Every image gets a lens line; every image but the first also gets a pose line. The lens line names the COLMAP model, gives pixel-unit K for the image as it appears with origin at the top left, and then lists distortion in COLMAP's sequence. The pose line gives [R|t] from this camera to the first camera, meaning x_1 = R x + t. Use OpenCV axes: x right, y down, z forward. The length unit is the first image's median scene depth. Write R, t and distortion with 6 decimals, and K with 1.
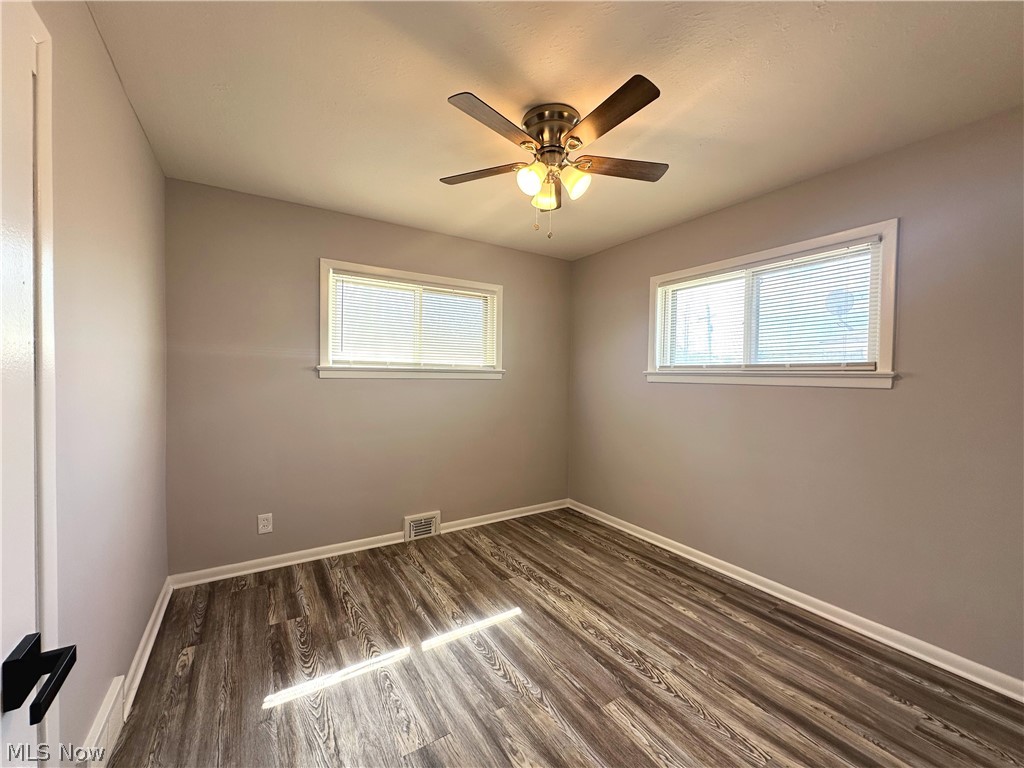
lens RADIAL K [[411.0, 0, 514.3], [0, 411.0, 379.3], [0, 0, 1]] dist [0.000682, 0.000111]
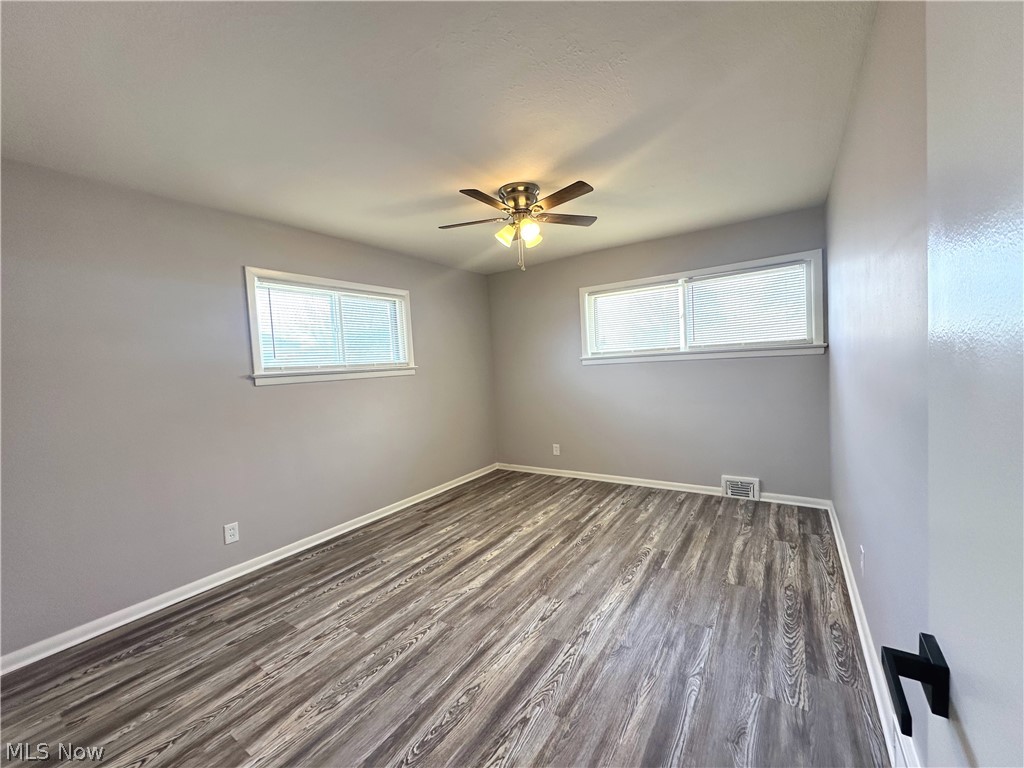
lens RADIAL K [[411.0, 0, 512.0], [0, 411.0, 380.7], [0, 0, 1]] dist [0.000682, 0.000111]
pose [[0.911405, -0.085873, 0.402451, -0.306580], [0.077197, 0.996300, 0.037762, -0.005763], [-0.404205, -0.003348, 0.914662, -0.174529]]
